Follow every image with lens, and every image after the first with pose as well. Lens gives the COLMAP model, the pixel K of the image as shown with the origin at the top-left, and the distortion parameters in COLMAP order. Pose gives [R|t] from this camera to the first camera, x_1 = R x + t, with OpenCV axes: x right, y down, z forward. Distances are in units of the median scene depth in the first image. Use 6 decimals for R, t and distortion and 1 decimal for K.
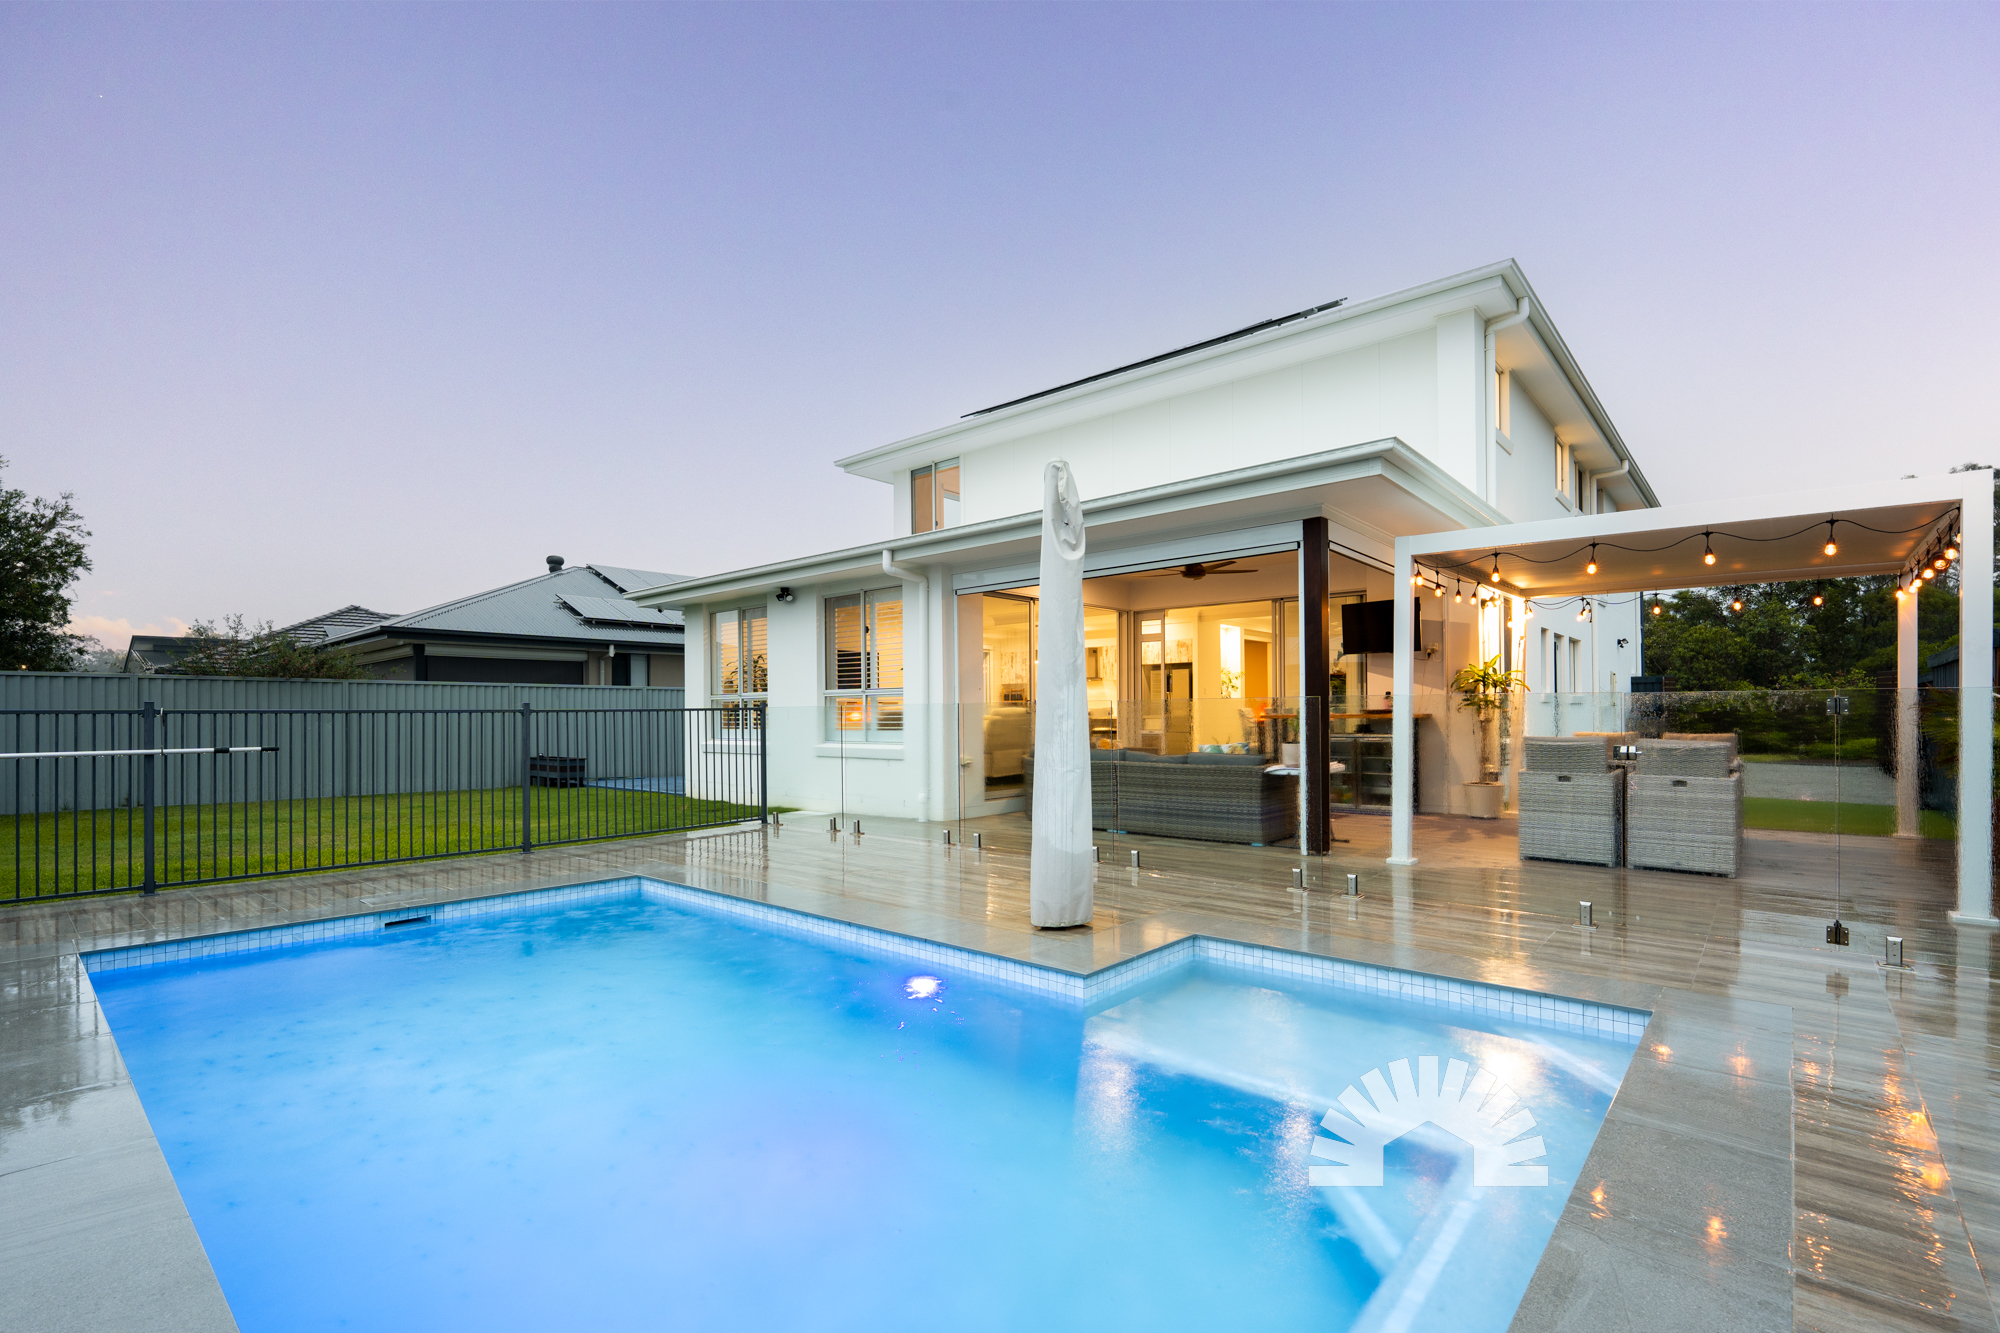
lens RADIAL K [[843.9, 0, 1000.7], [0, 843.9, 705.5], [0, 0, 1]] dist [-0.026230, -0.000102]
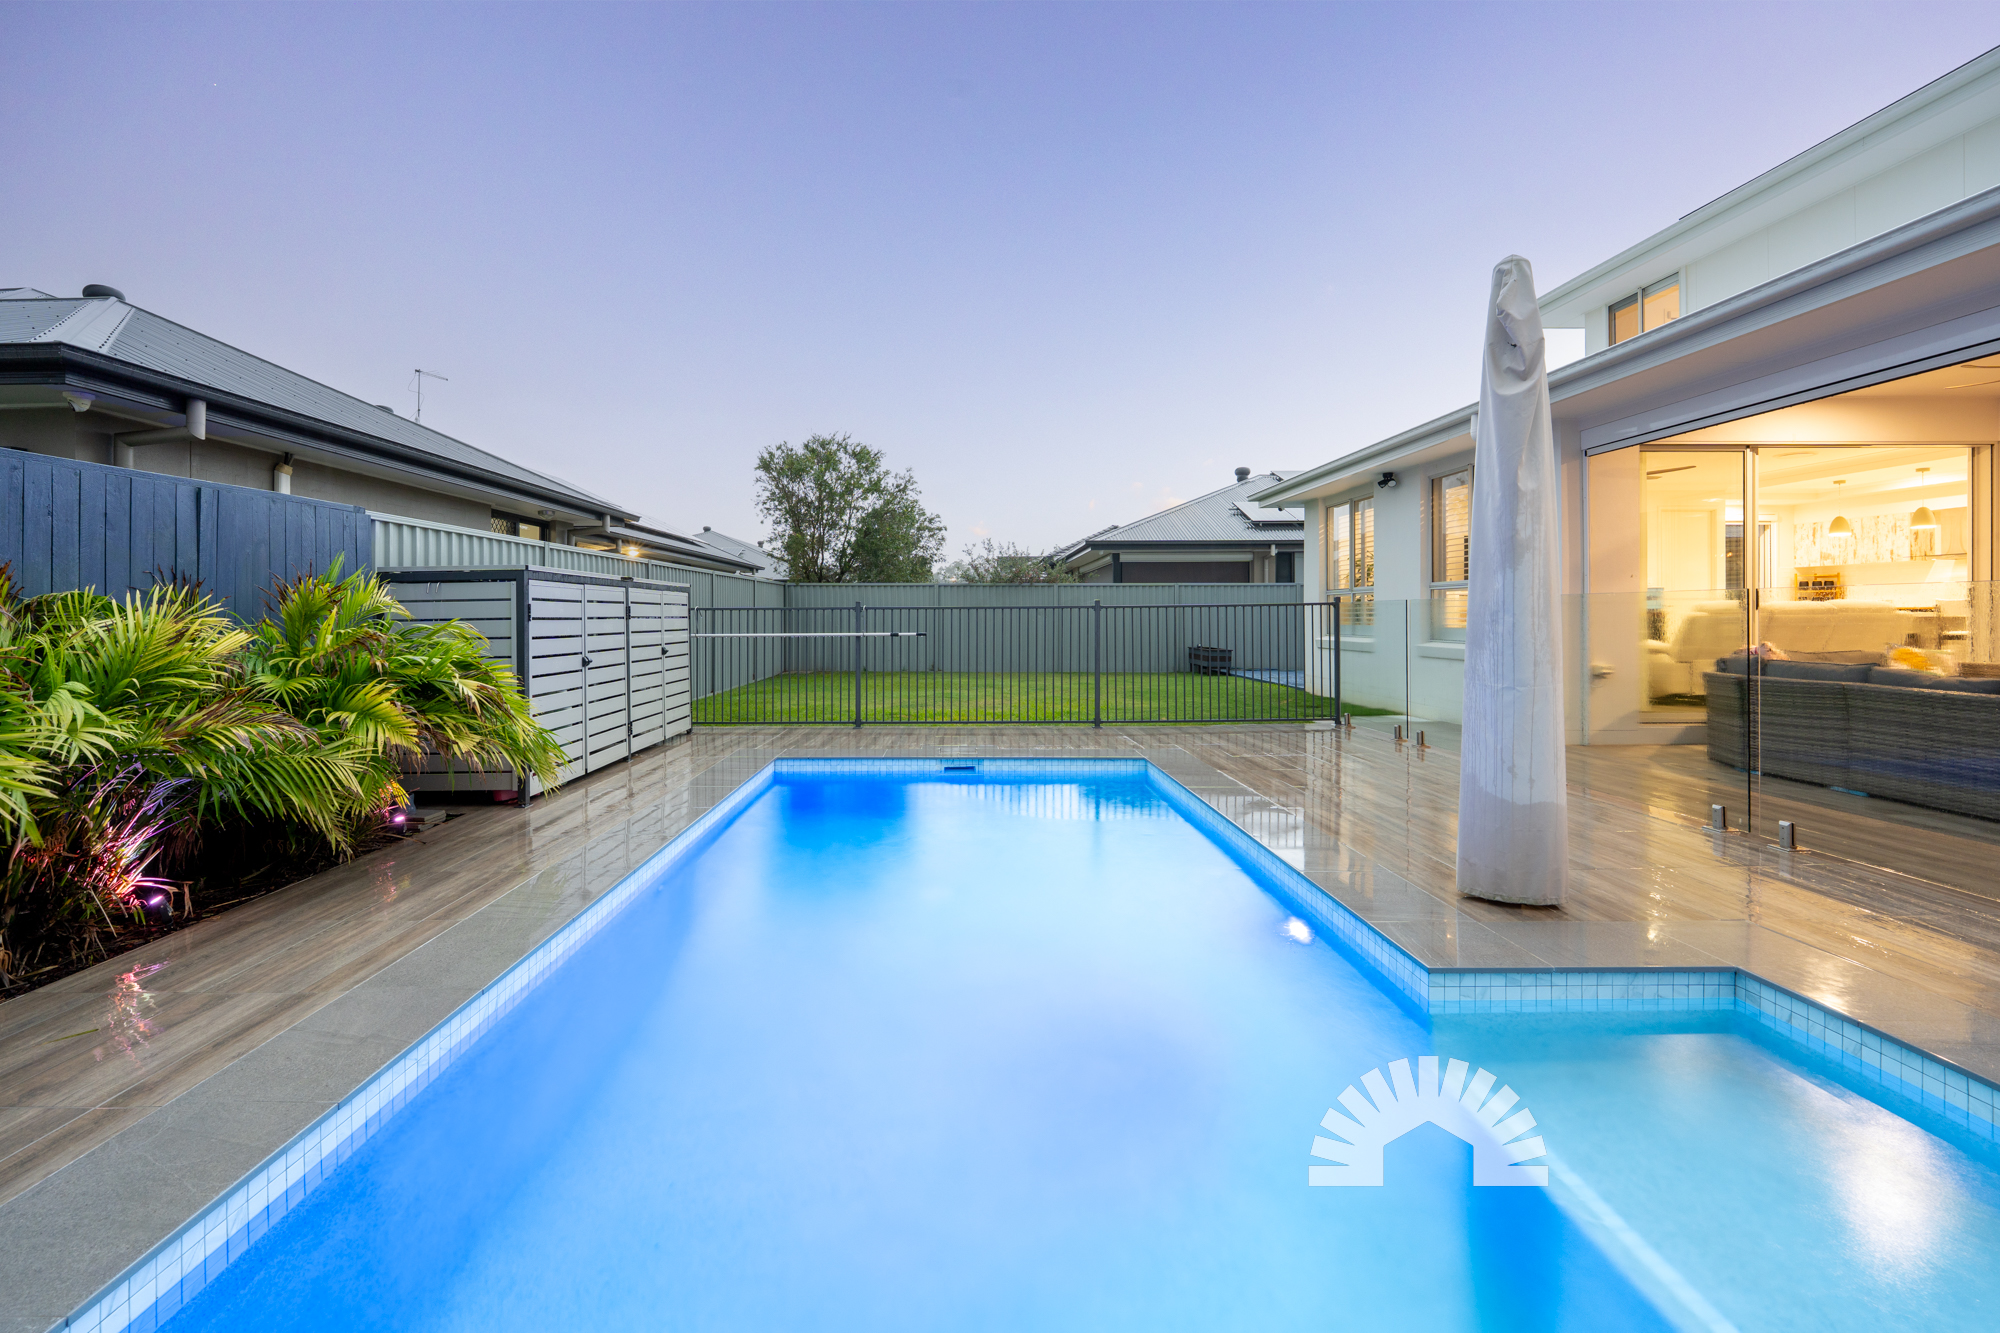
lens RADIAL K [[813.8, 0, 993.0], [0, 813.8, 612.6], [0, 0, 1]] dist [-0.025919, -0.000212]
pose [[0.659758, 0.002360, -0.751474, 0.125771], [0.008015, 0.999916, 0.010176, 0.000988], [0.751435, -0.012737, 0.659684, 0.088523]]
